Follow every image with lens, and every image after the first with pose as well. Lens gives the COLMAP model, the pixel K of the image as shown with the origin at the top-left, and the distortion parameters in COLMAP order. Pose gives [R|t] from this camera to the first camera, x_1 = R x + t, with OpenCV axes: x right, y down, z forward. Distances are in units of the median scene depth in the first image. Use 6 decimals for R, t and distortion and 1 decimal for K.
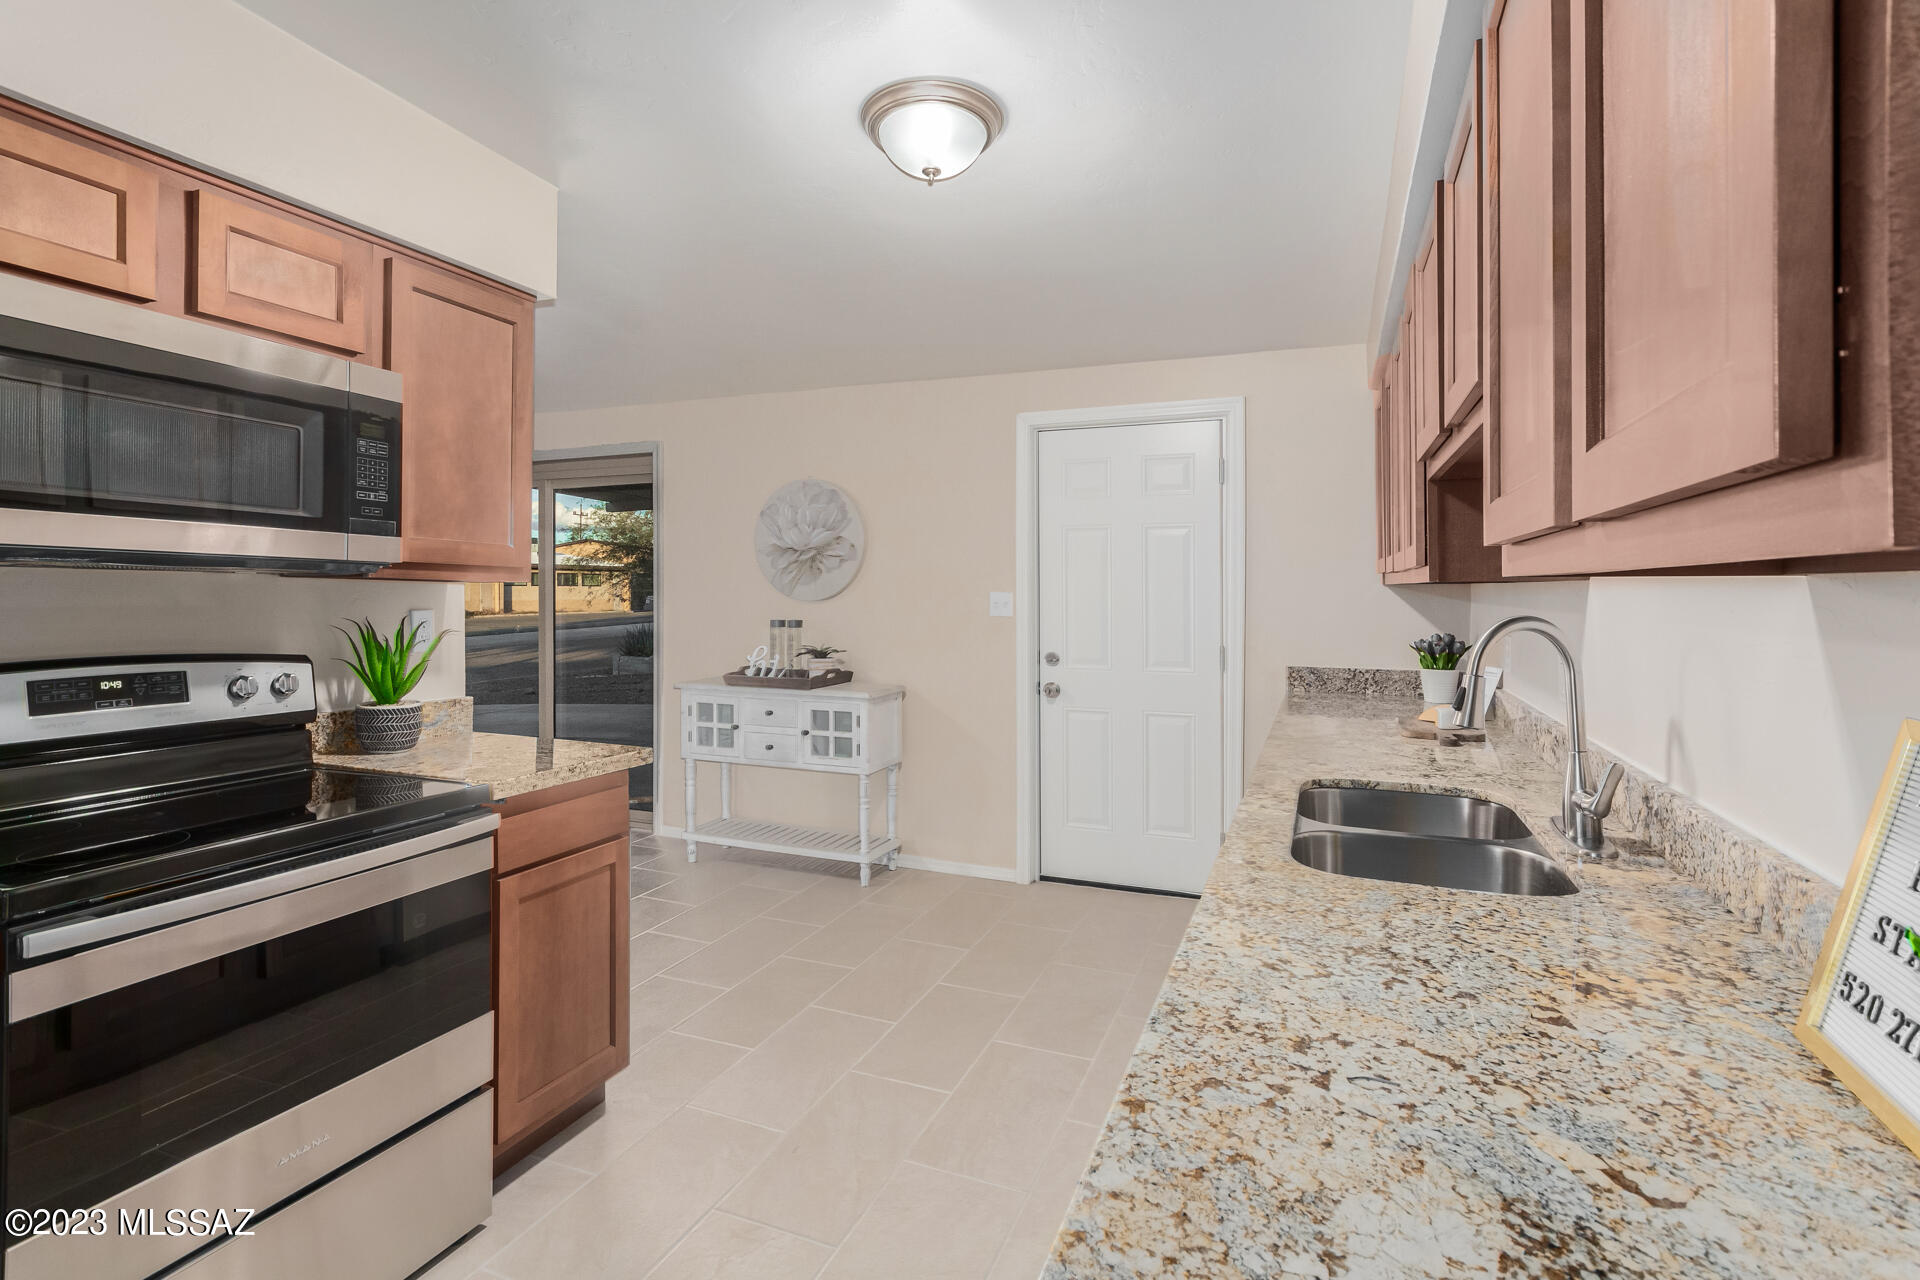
lens RADIAL K [[901.1, 0, 935.1], [0, 901.1, 593.9], [0, 0, 1]] dist [0.000787, 0.002834]
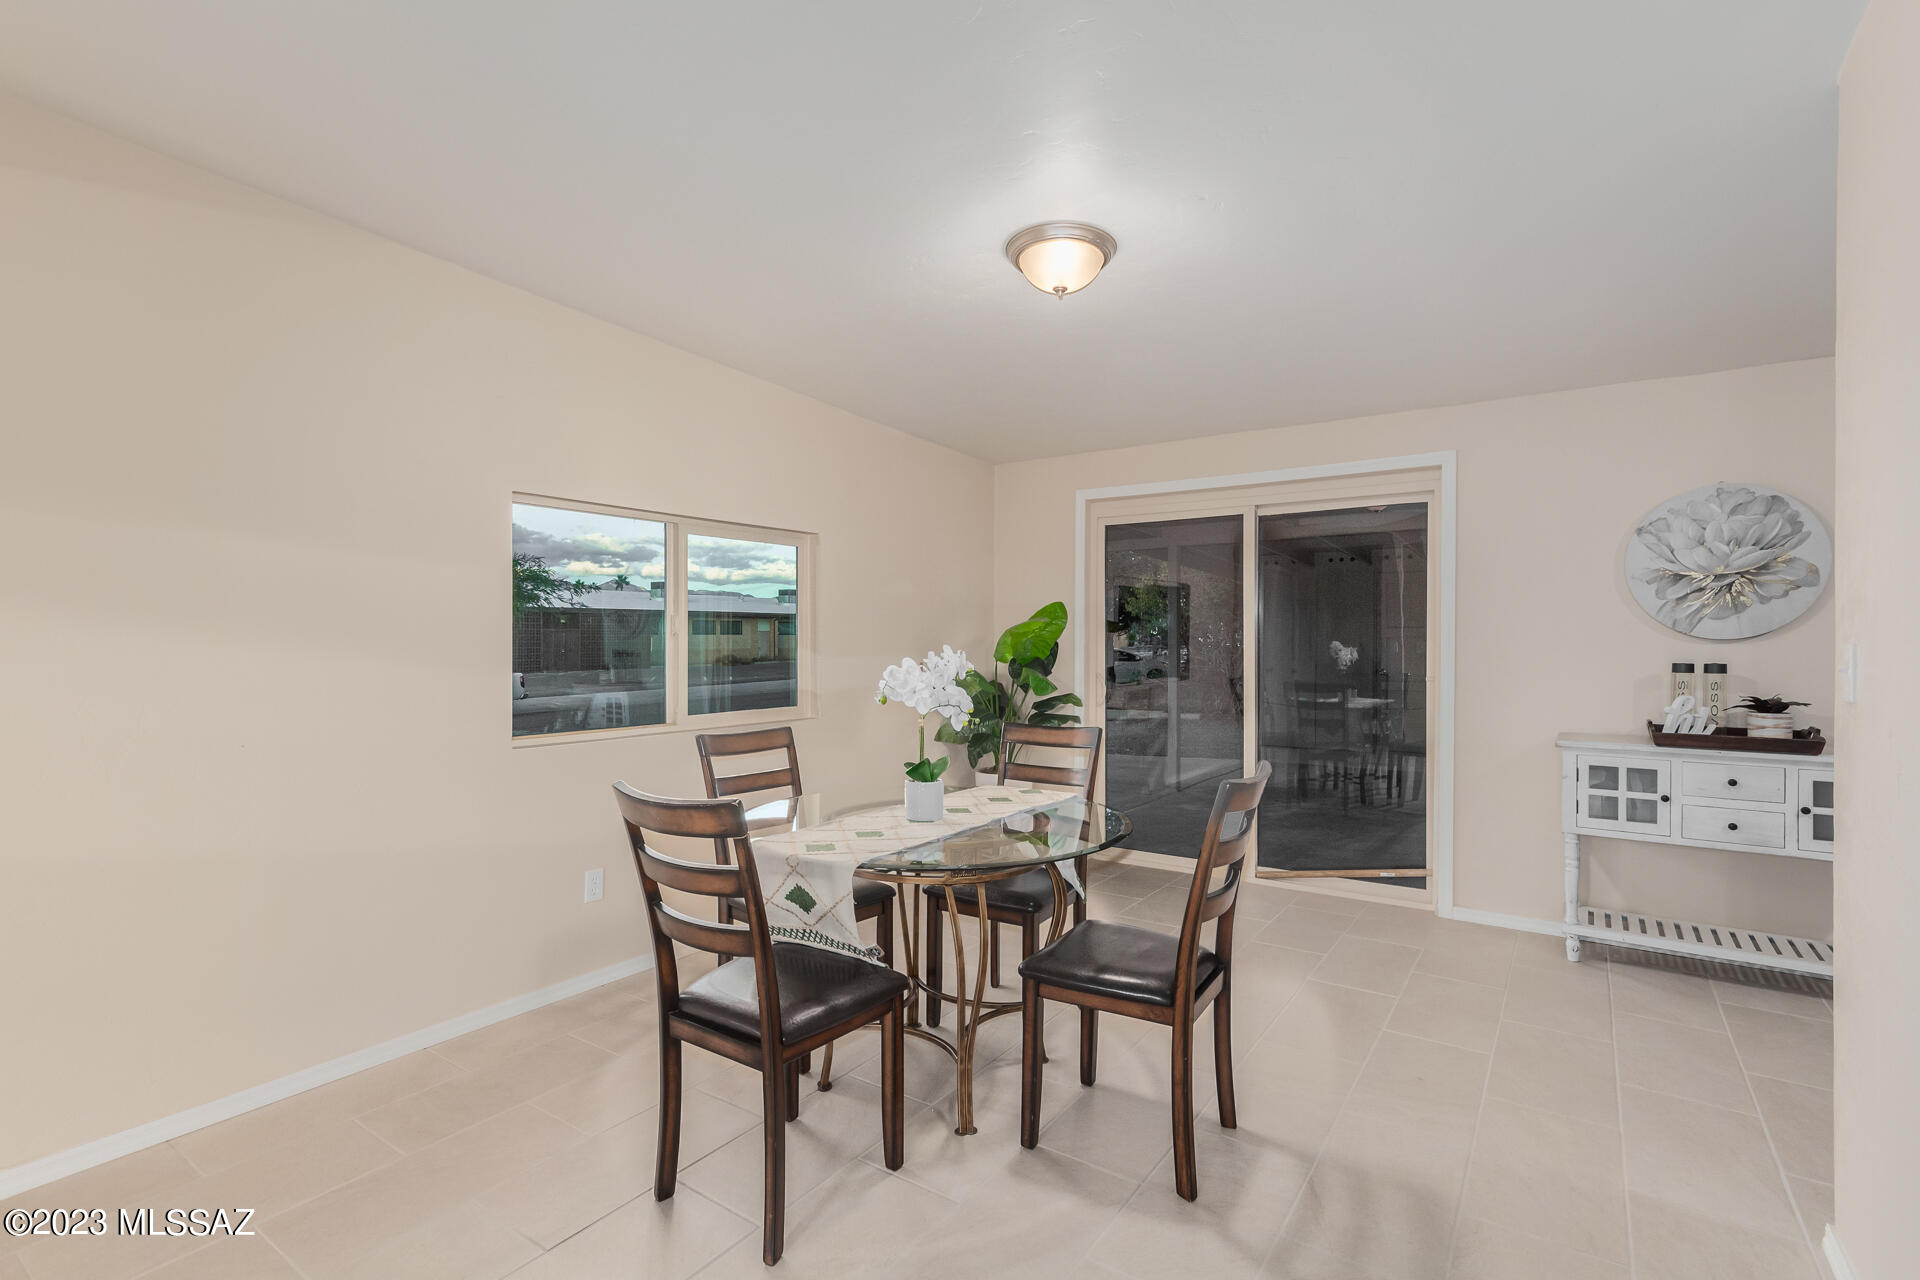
lens RADIAL K [[901.1, 0, 966.6], [0, 901.1, 641.2], [0, 0, 1]] dist [0.000787, 0.002834]
pose [[0.977441, 0.000070, -0.211207, -0.653144], [0.000088, 1.000000, 0.000736, 0.009231], [0.211207, -0.000737, 0.977441, 0.096501]]
